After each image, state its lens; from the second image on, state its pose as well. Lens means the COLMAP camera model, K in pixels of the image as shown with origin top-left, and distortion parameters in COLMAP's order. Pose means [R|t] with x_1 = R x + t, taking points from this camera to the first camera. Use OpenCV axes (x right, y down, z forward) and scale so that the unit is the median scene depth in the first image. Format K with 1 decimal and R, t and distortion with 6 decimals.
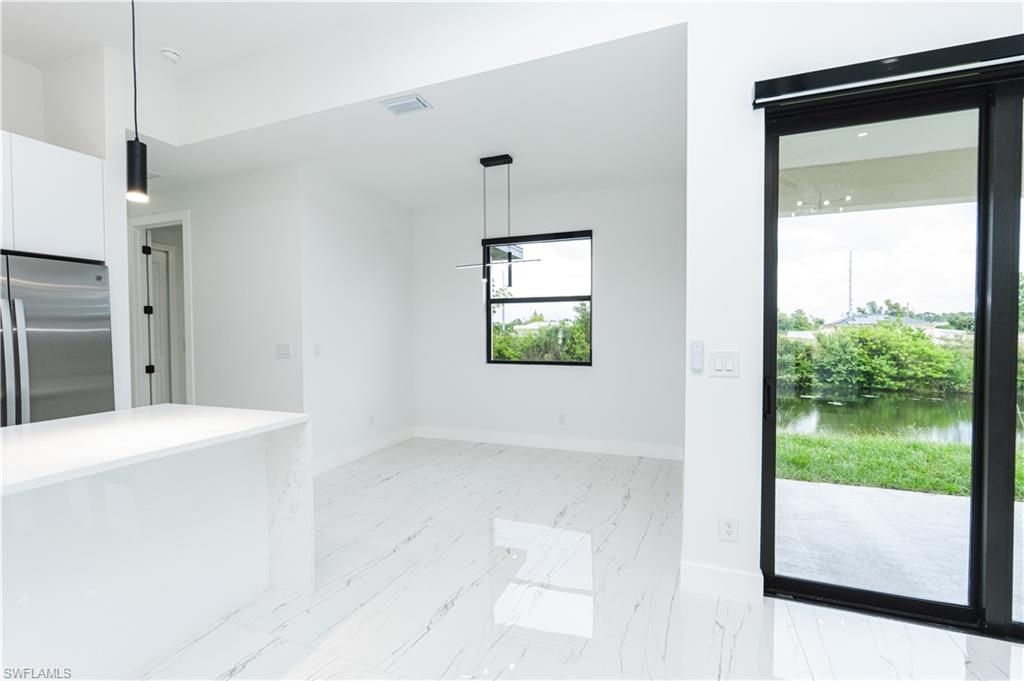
lens RADIAL K [[453.7, 0, 512.0], [0, 453.7, 340.5], [0, 0, 1]] dist [-0.009287, -0.000482]
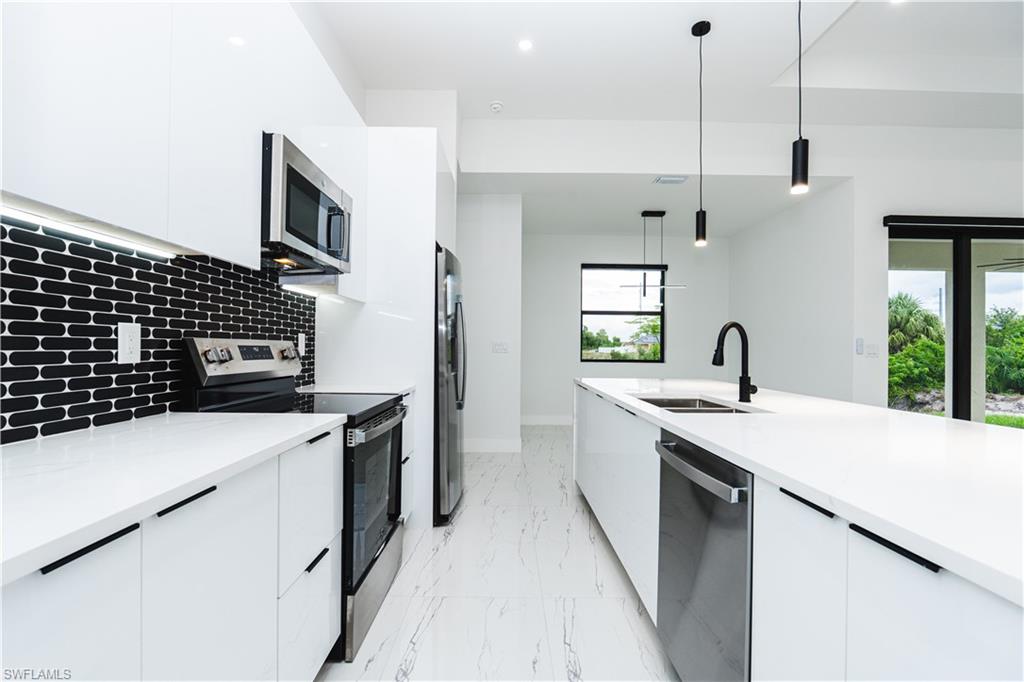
lens RADIAL K [[453.7, 0, 512.0], [0, 453.7, 341.0], [0, 0, 1]] dist [-0.009287, -0.000482]
pose [[0.925169, 0.018547, 0.379102, -0.963341], [-0.006866, 0.999460, -0.032143, 0.047518], [-0.379493, 0.027135, 0.924796, -0.128135]]
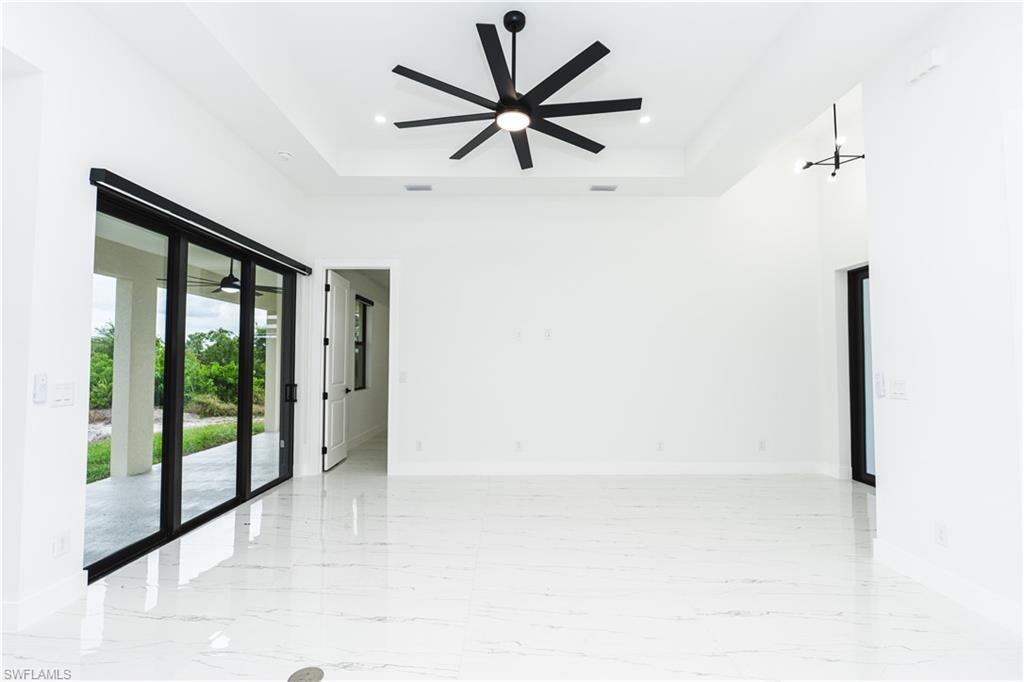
lens RADIAL K [[453.7, 0, 512.0], [0, 453.7, 341.0], [0, 0, 1]] dist [-0.009287, -0.000482]
pose [[-0.374310, 0.047811, 0.926070, -0.541455], [0.029682, 0.998776, -0.039567, -0.001053], [-0.926828, 0.012678, -0.375271, 0.212994]]
